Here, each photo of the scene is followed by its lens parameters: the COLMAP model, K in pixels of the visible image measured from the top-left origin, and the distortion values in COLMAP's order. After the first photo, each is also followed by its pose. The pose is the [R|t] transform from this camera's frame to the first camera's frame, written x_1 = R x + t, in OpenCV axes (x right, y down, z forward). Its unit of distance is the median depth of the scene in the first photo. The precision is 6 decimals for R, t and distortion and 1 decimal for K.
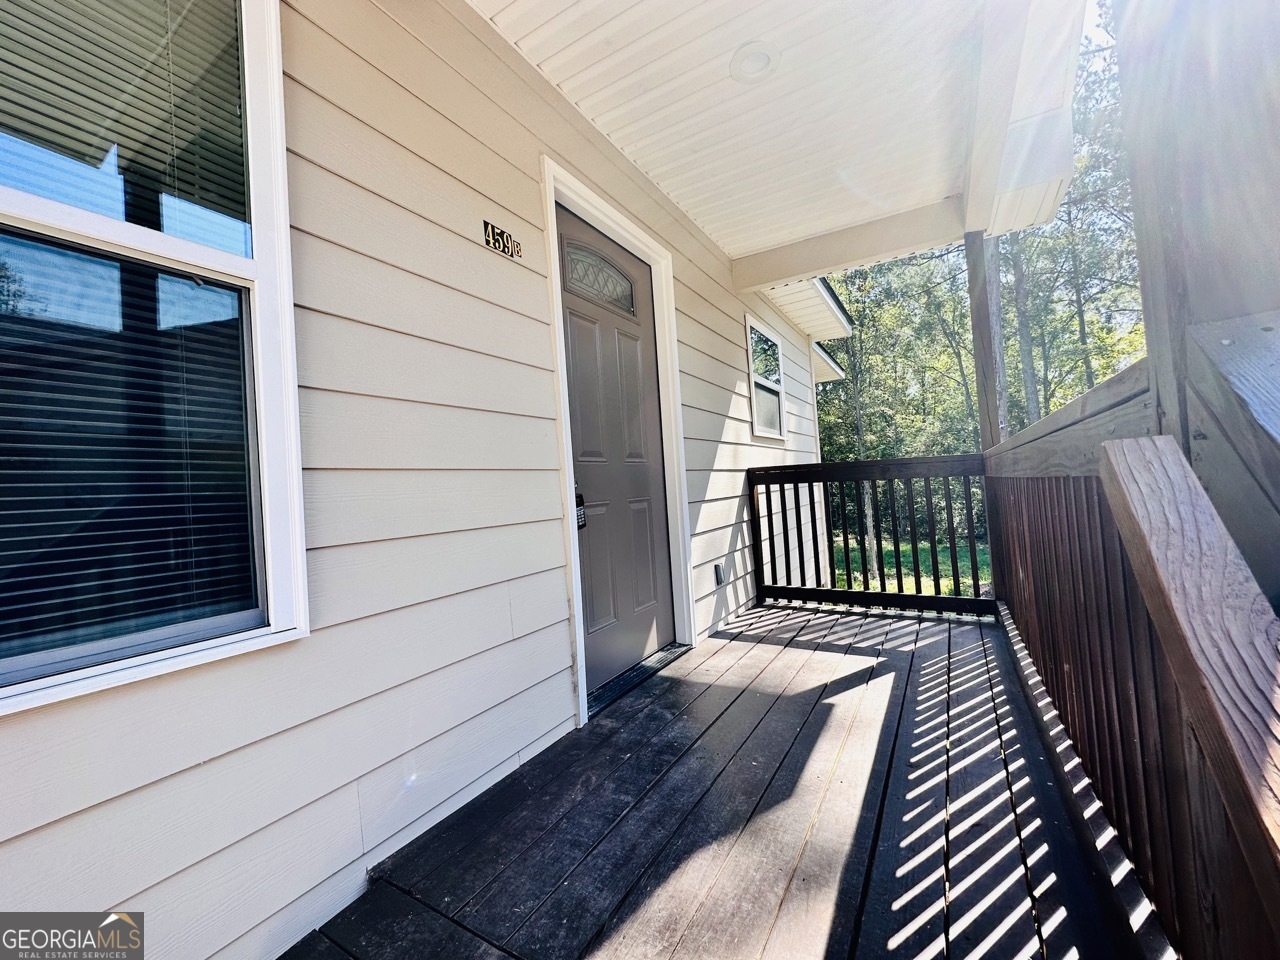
lens RADIAL K [[507.4, 0, 640.0], [0, 507.4, 480.0], [0, 0, 1]] dist [-0.001208, 0.000419]
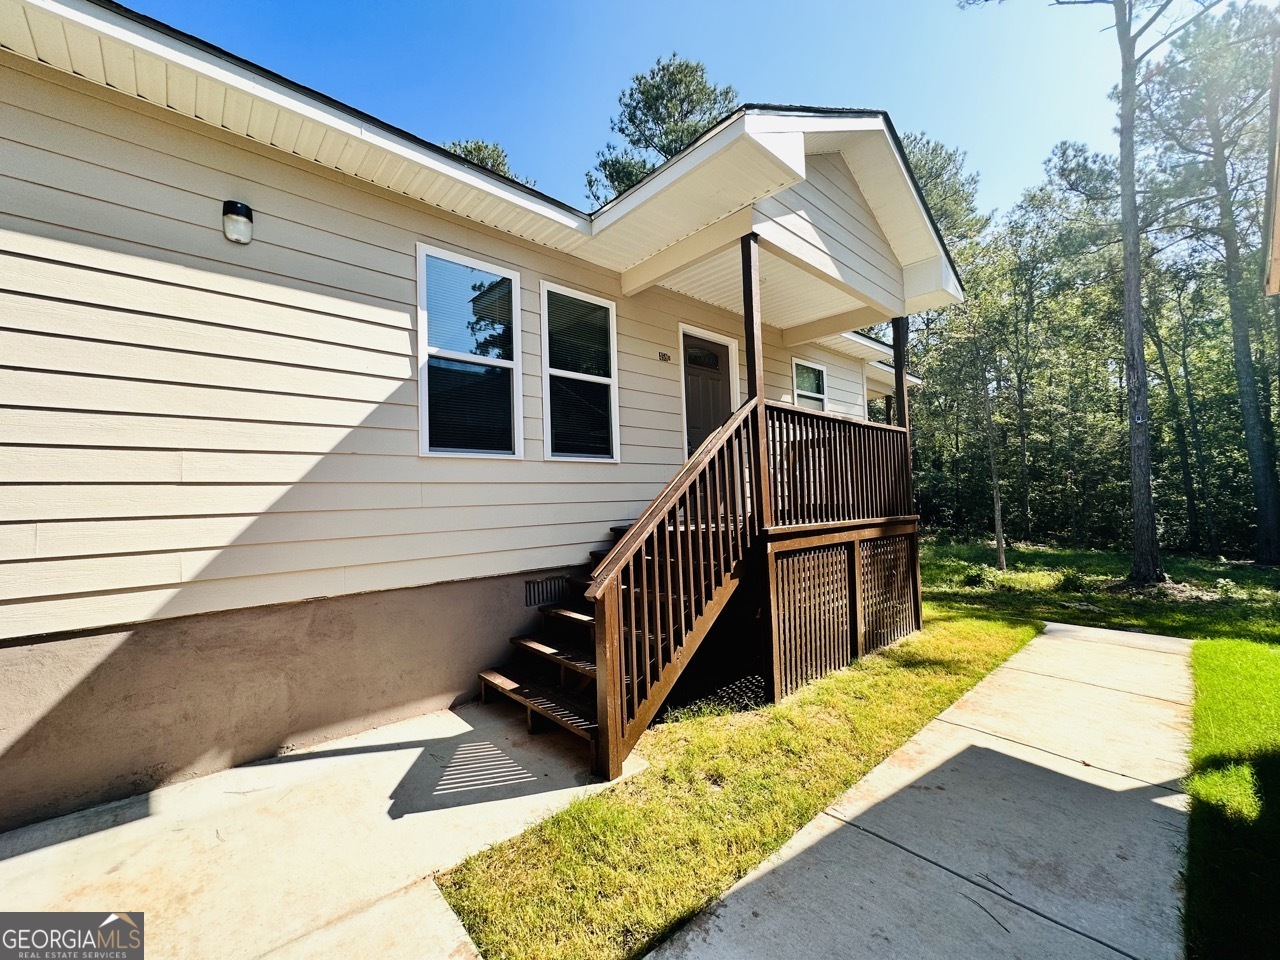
lens RADIAL K [[507.4, 0, 640.0], [0, 507.4, 480.0], [0, 0, 1]] dist [-0.001208, 0.000419]
pose [[0.956651, 0.017171, -0.290729, 0.312984], [-0.020214, 0.999768, -0.007465, 0.192578], [0.290534, 0.013018, 0.956776, -1.248856]]
